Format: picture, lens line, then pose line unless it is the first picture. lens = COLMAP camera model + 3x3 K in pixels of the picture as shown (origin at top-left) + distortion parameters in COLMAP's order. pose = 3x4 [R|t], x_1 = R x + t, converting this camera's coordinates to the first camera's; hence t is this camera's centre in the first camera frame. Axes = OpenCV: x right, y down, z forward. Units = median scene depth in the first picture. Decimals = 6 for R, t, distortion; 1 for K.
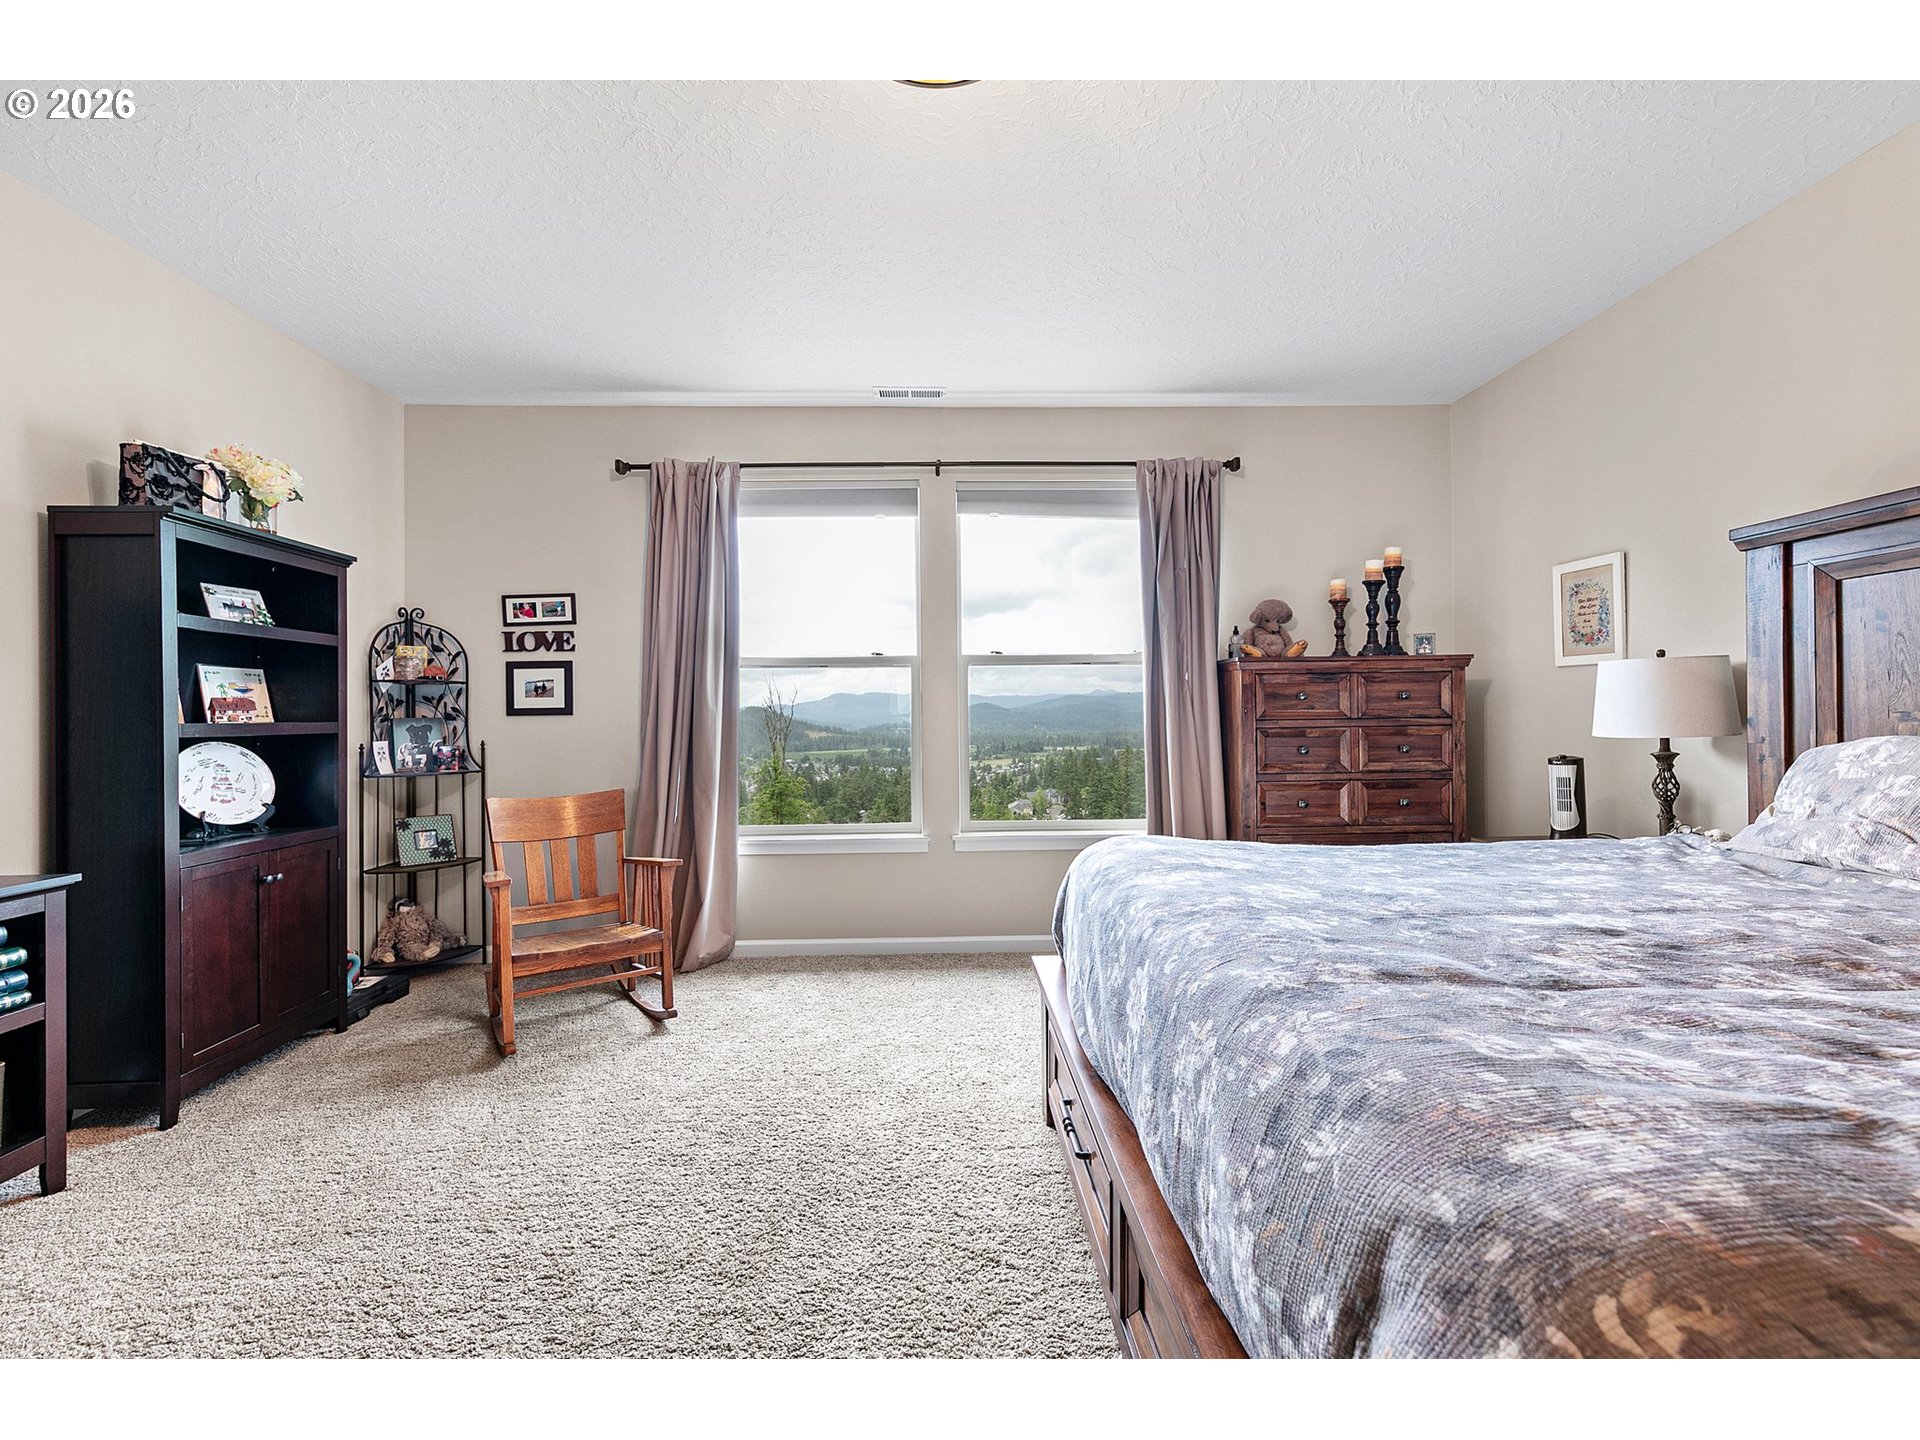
lens RADIAL K [[825.2, 0, 958.7], [0, 825.2, 712.2], [0, 0, 1]] dist [0.001972, -0.000182]
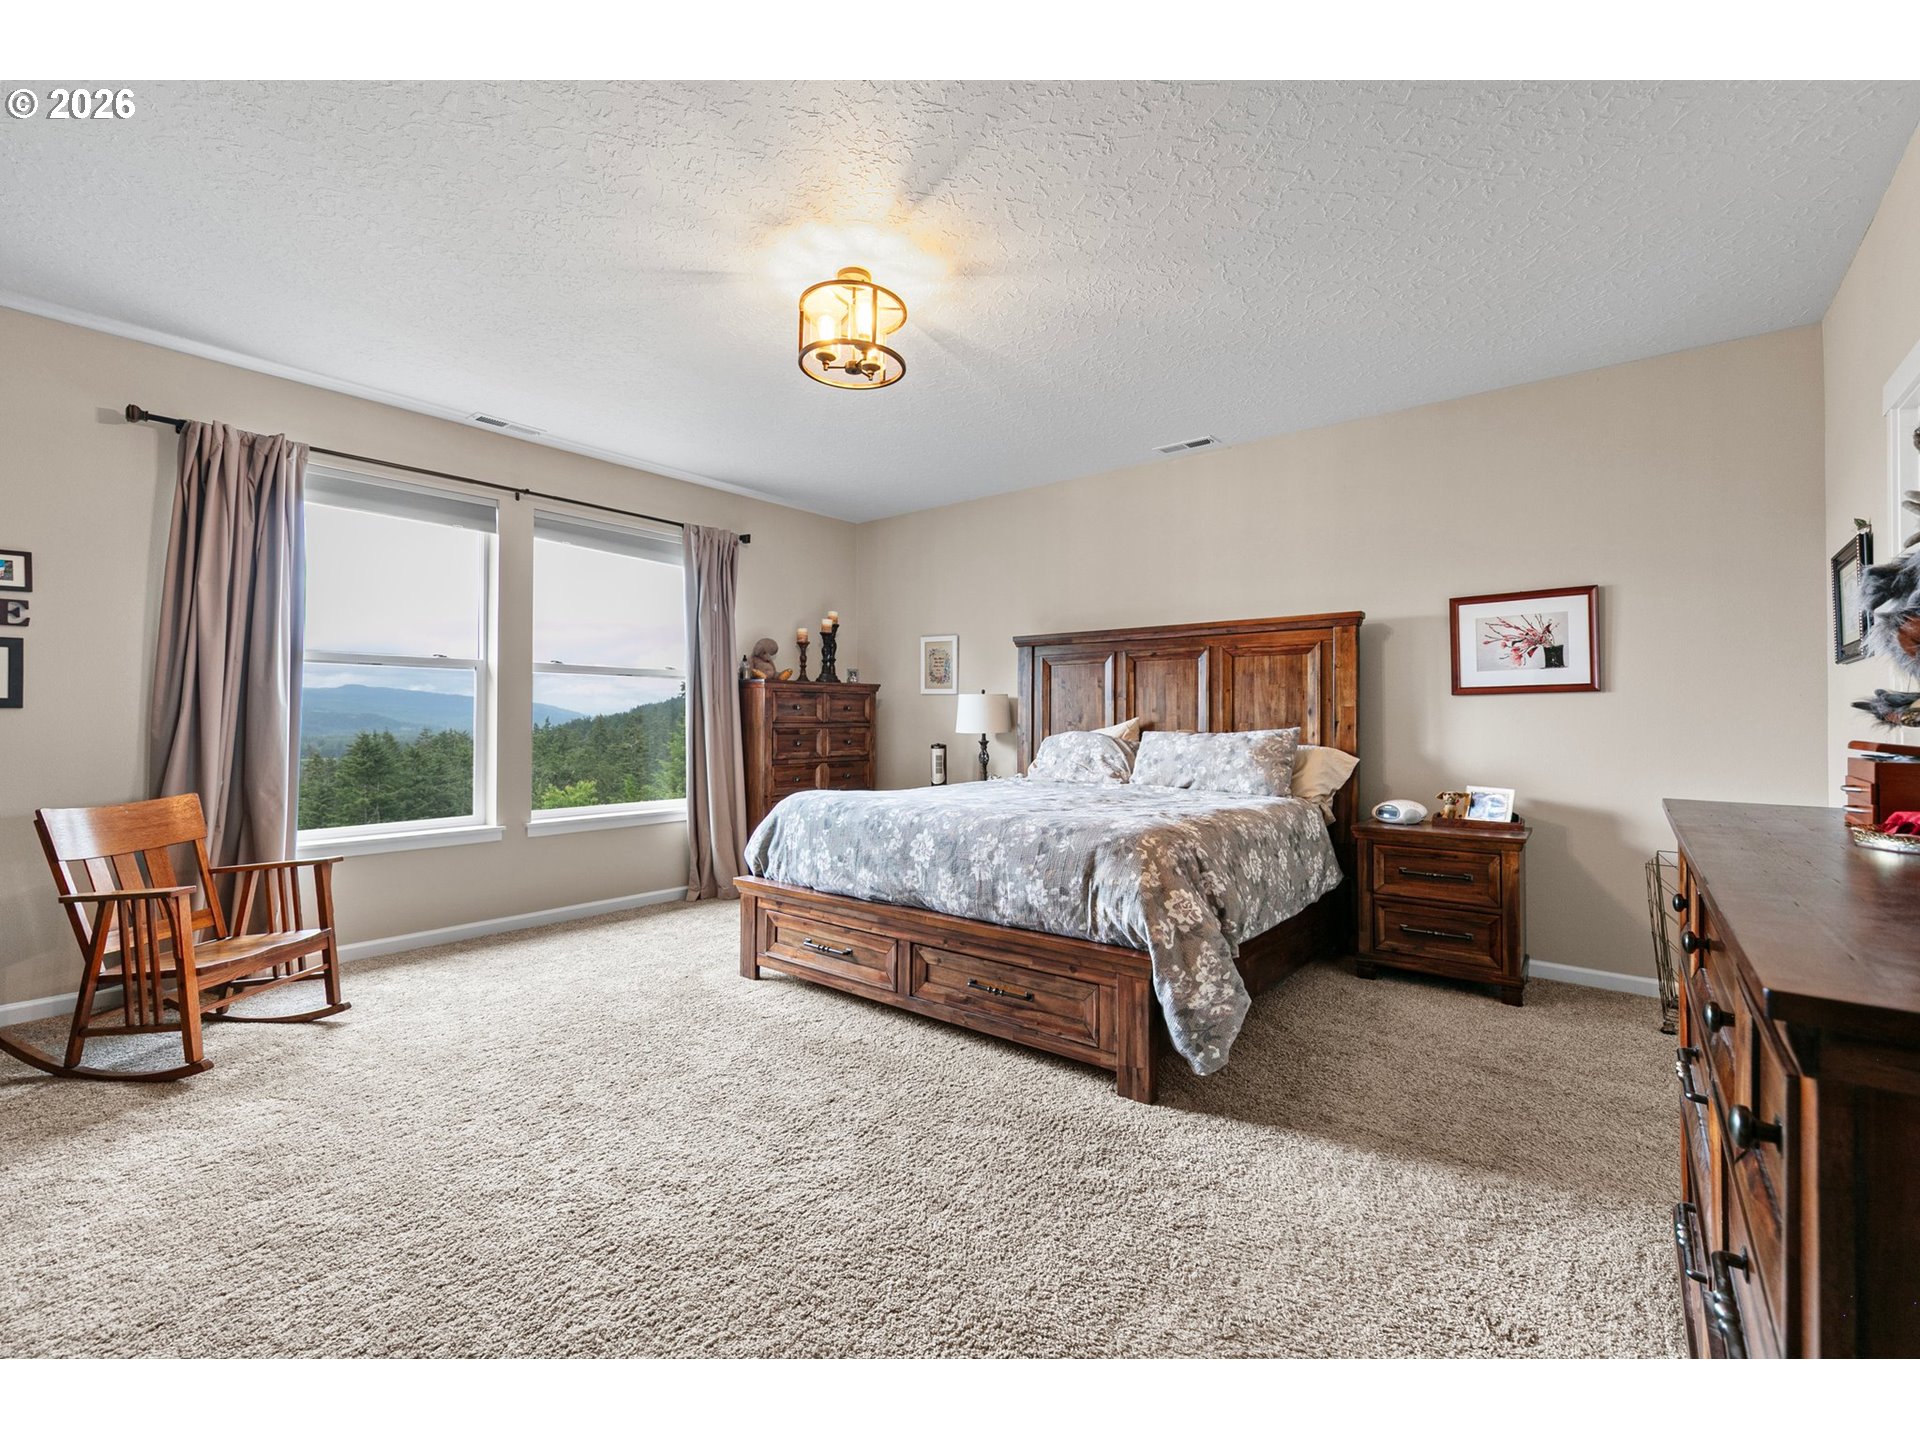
lens RADIAL K [[825.2, 0, 958.7], [0, 825.2, 712.2], [0, 0, 1]] dist [0.001972, -0.000182]
pose [[0.650961, 0.019463, 0.758862, -0.505450], [-0.015281, 0.999805, -0.012535, 0.003858], [-0.758957, -0.003437, 0.651131, -0.187499]]
